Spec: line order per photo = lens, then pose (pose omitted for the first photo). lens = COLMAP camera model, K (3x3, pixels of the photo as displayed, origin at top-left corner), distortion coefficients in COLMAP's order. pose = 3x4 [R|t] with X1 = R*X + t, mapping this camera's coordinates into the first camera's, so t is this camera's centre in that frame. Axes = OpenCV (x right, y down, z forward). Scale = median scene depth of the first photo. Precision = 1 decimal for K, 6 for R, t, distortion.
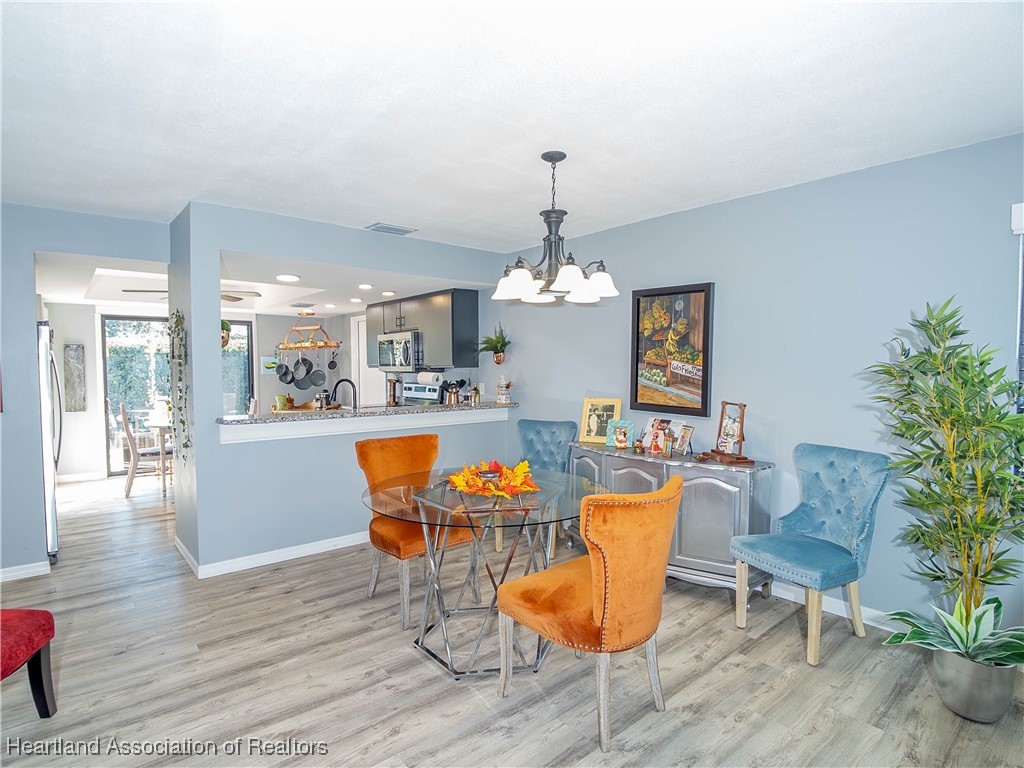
lens RADIAL K [[546.0, 0, 495.3], [0, 546.0, 388.5], [0, 0, 1]] dist [-0.001130, -0.000306]
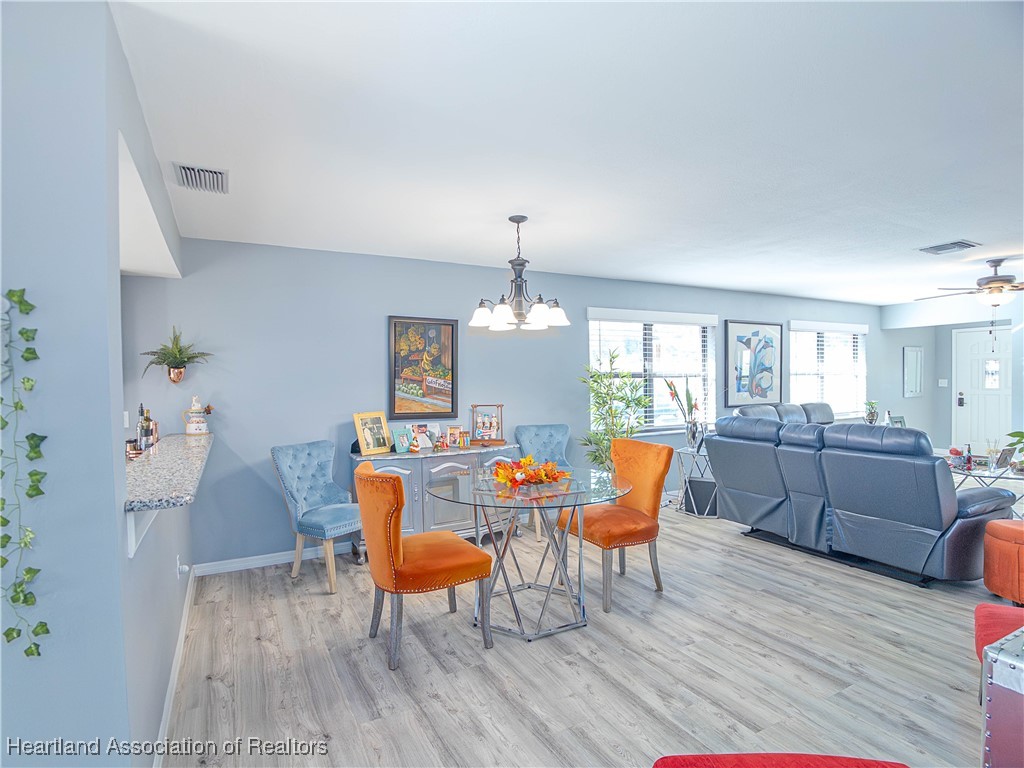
lens RADIAL K [[526.7, 0, 506.6], [0, 526.7, 388.7], [0, 0, 1]] dist [-0.001658, -0.000719]
pose [[0.197851, -0.012077, 0.980158, -0.832597], [0.064135, 0.997941, -0.000649, -0.010984], [-0.978132, 0.062991, 0.198218, 0.589027]]
